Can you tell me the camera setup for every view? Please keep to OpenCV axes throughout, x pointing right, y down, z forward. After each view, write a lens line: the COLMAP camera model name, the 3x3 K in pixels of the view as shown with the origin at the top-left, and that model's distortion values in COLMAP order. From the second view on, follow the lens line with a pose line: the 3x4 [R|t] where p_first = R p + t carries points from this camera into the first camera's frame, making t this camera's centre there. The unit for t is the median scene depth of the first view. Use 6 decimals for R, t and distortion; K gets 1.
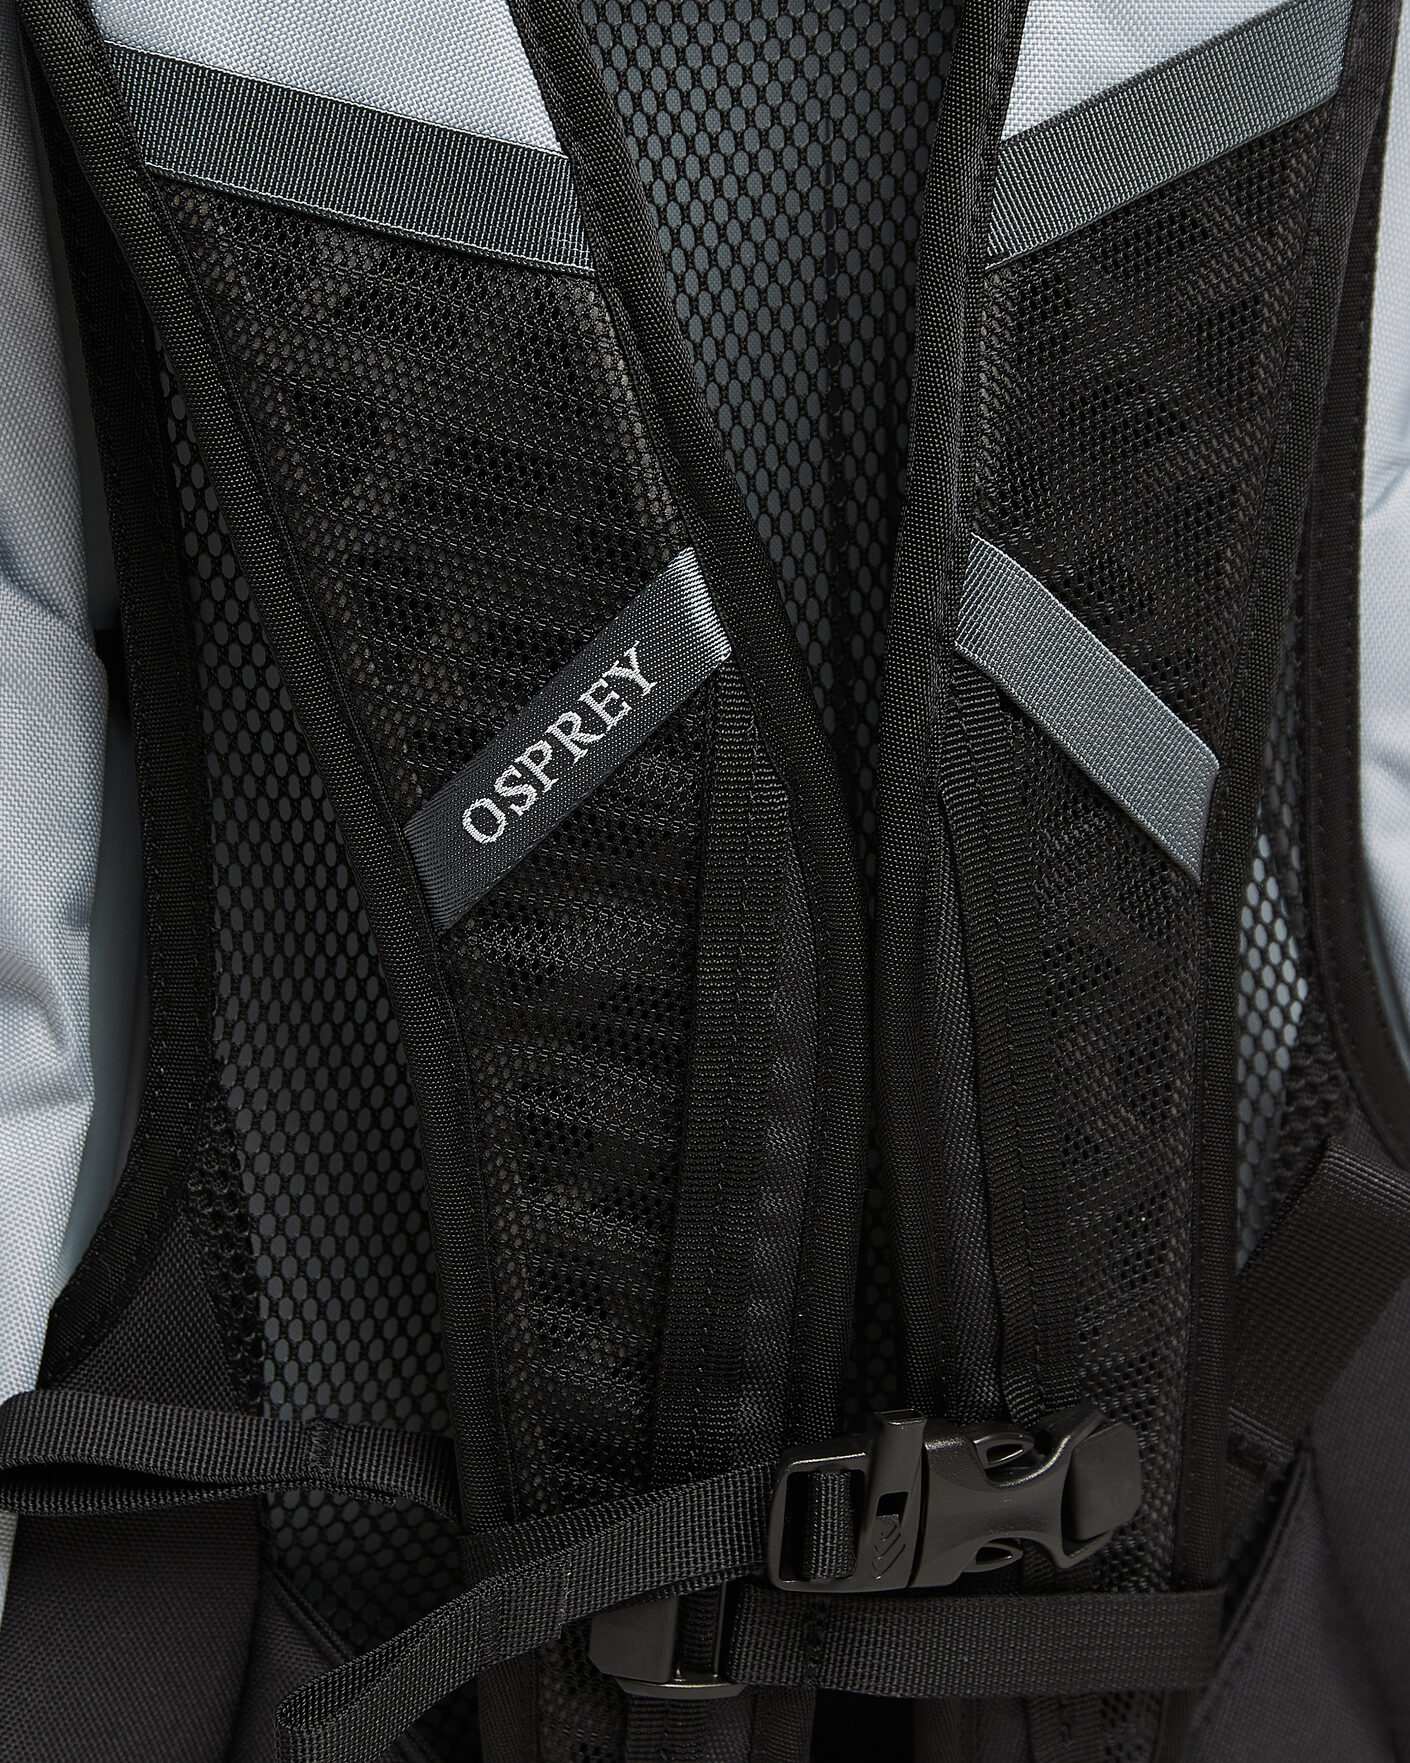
lens RADIAL K [[5137.0, 0, 705.0], [0, 5137.0, 881.5], [0, 0, 1]] dist [-0.021144, 0.883816]
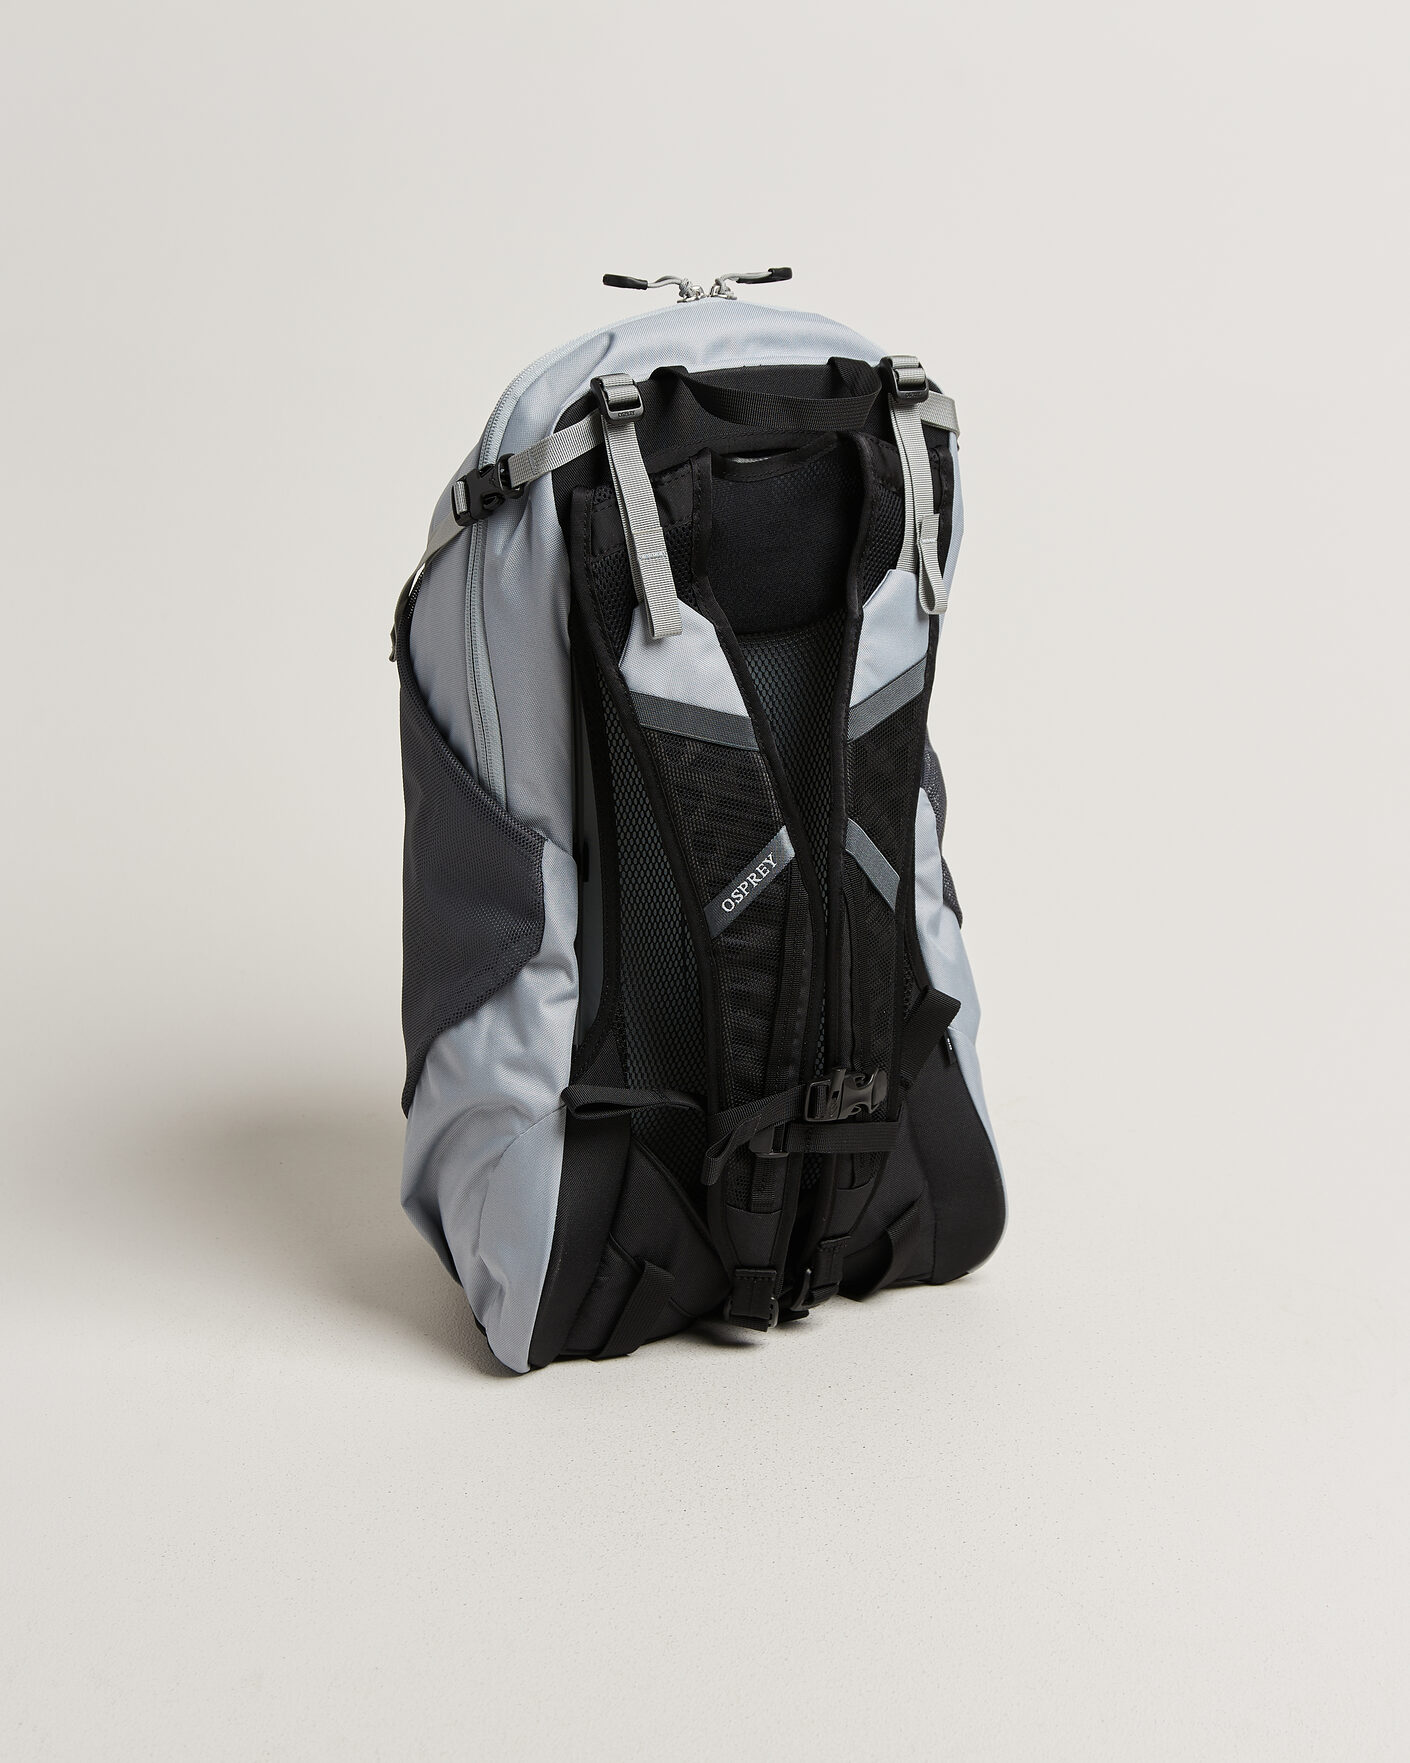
lens RADIAL K [[5137.0, 0, 705.0], [0, 5137.0, 881.5], [0, 0, 1]] dist [-0.021144, 0.883816]
pose [[0.914180, -0.045866, 0.402705, -1.452413], [0.056836, 0.998266, -0.015325, 0.024597], [-0.401303, 0.036898, 0.915202, -2.181075]]
